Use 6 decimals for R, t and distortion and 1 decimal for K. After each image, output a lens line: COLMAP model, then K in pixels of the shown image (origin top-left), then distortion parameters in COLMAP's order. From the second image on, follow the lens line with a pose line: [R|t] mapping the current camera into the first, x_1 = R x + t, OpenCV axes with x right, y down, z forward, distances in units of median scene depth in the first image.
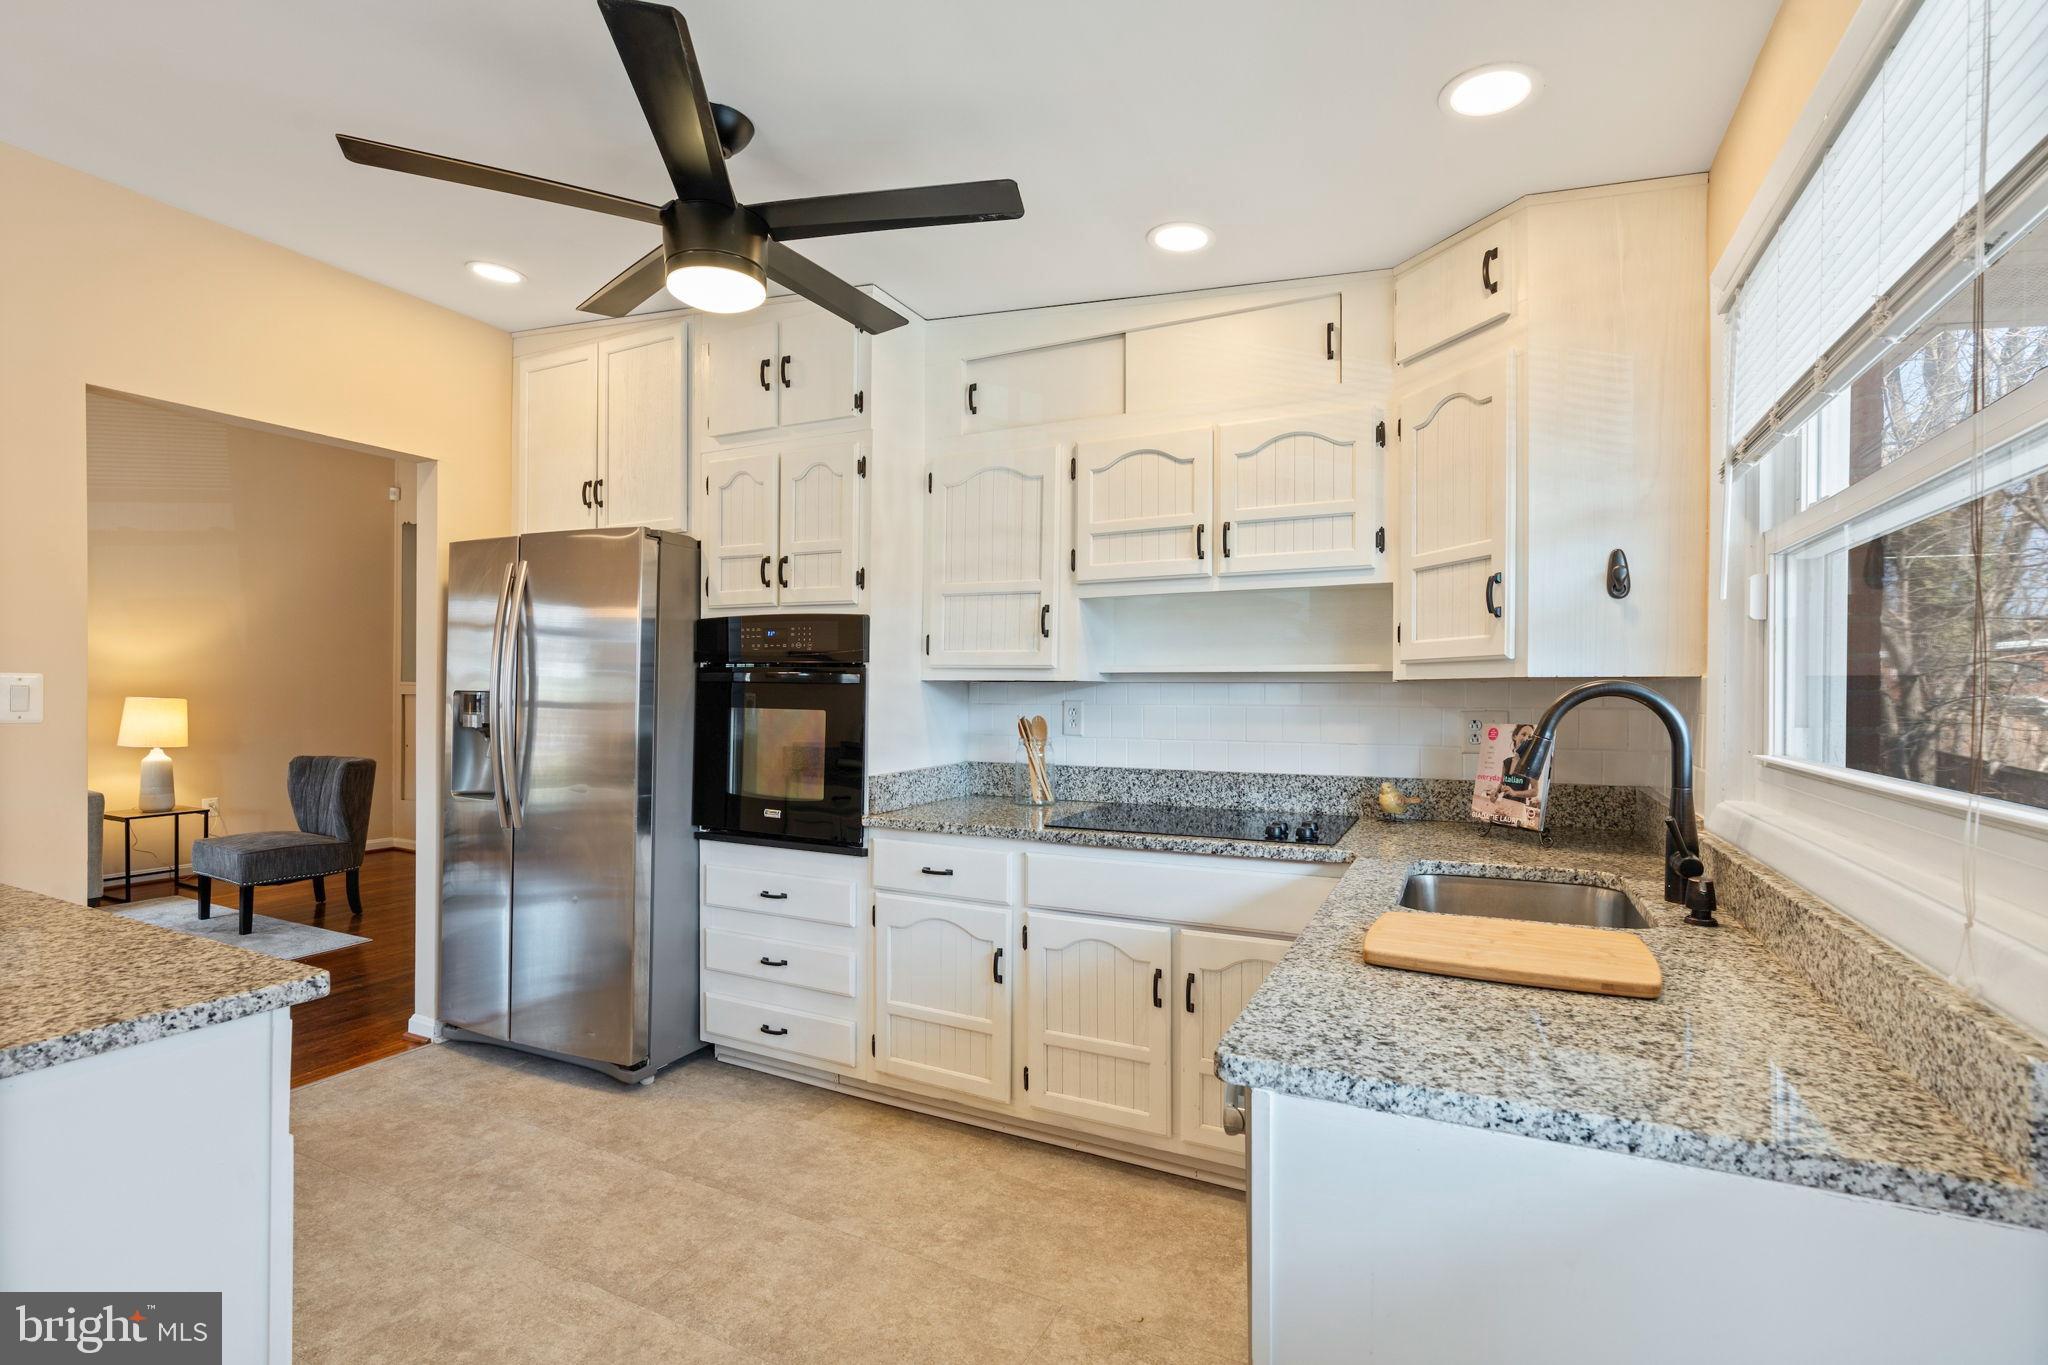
lens RADIAL K [[929.6, 0, 1017.4], [0, 929.6, 699.9], [0, 0, 1]] dist [-0.010643, 0.004259]
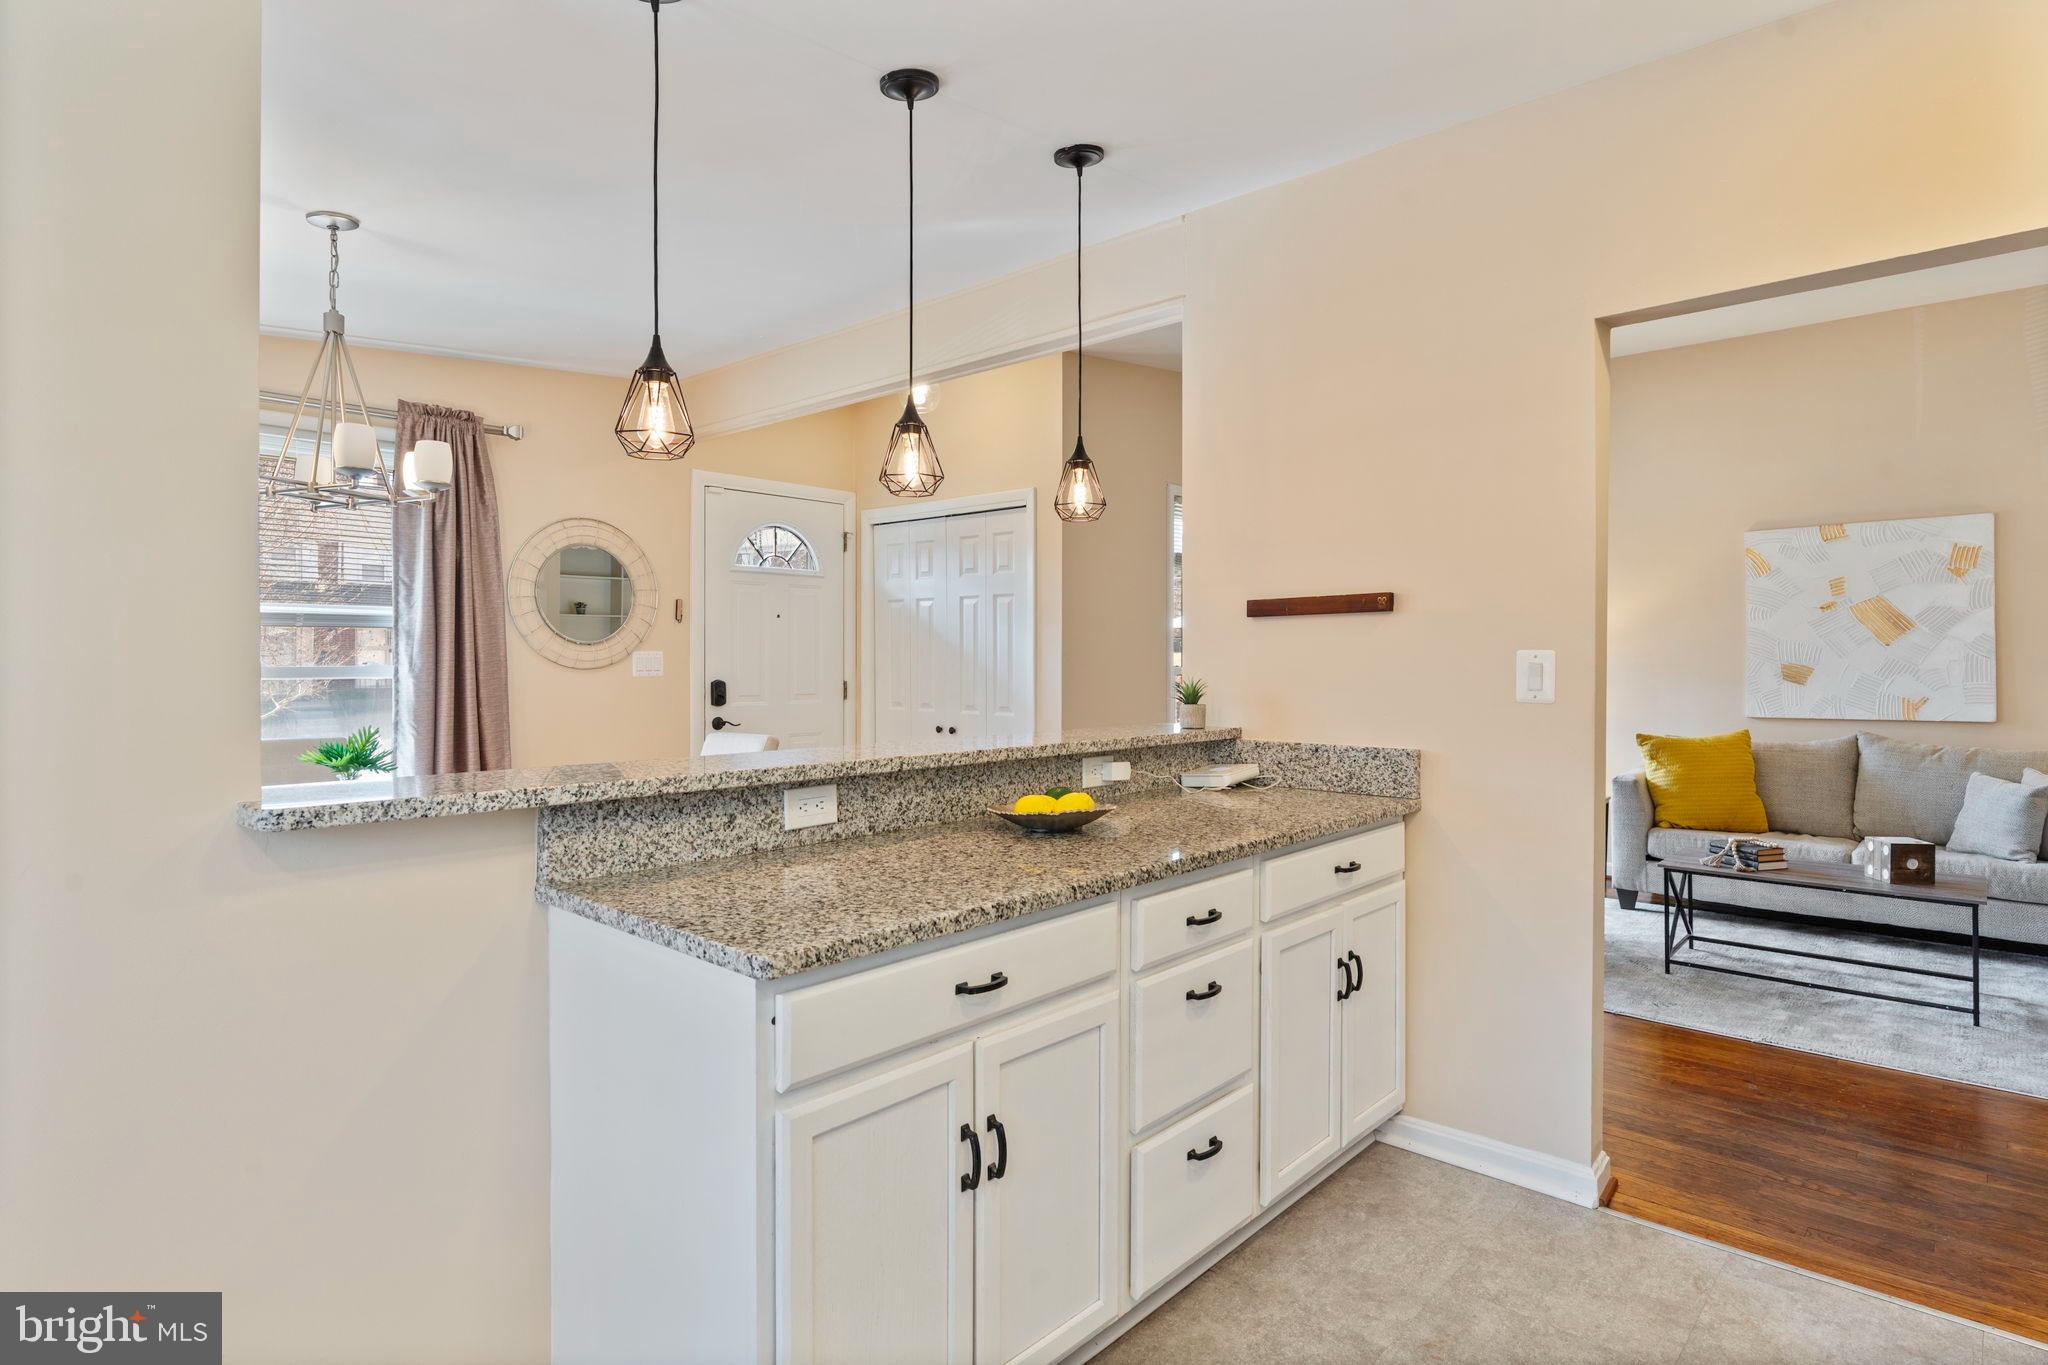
lens RADIAL K [[1083.3, 0, 1012.8], [0, 1083.3, 676.4], [0, 0, 1]] dist [-0.004751, 0.002675]
pose [[-0.277376, 0.006354, -0.960740, 0.118236], [-0.009566, 0.999910, 0.009375, -0.005139], [0.960714, 0.011791, -0.277290, 0.689783]]
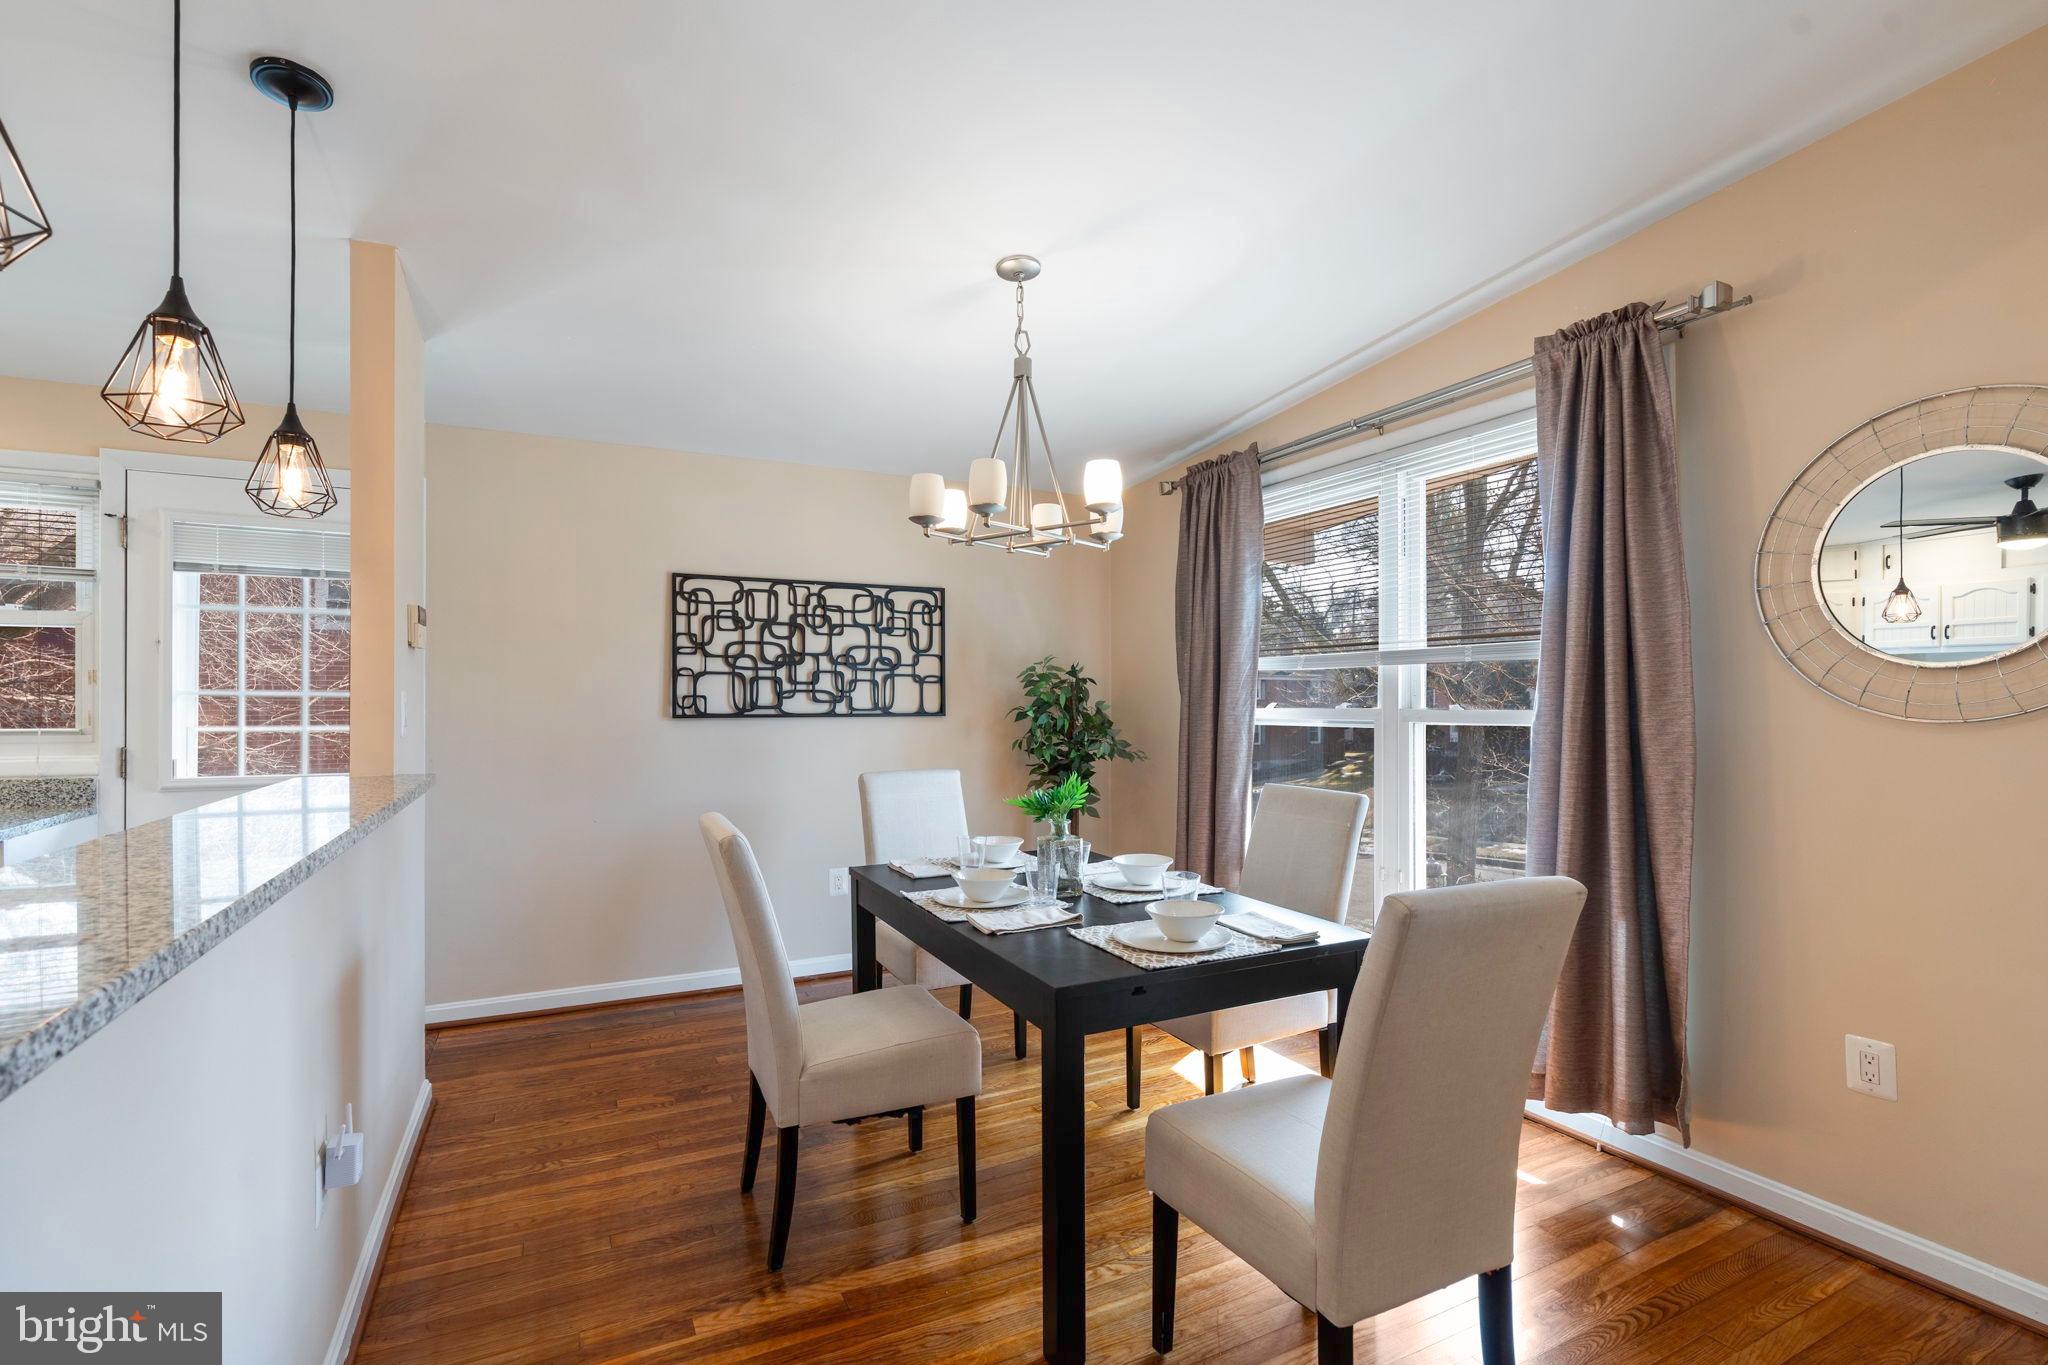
lens RADIAL K [[929.6, 0, 1016.8], [0, 929.6, 701.3], [0, 0, 1]] dist [-0.010643, 0.004259]
pose [[-0.801537, -0.010531, 0.597853, -1.327978], [-0.003766, 0.999914, 0.012564, -0.016725], [-0.597934, 0.007819, -0.801507, 0.486926]]
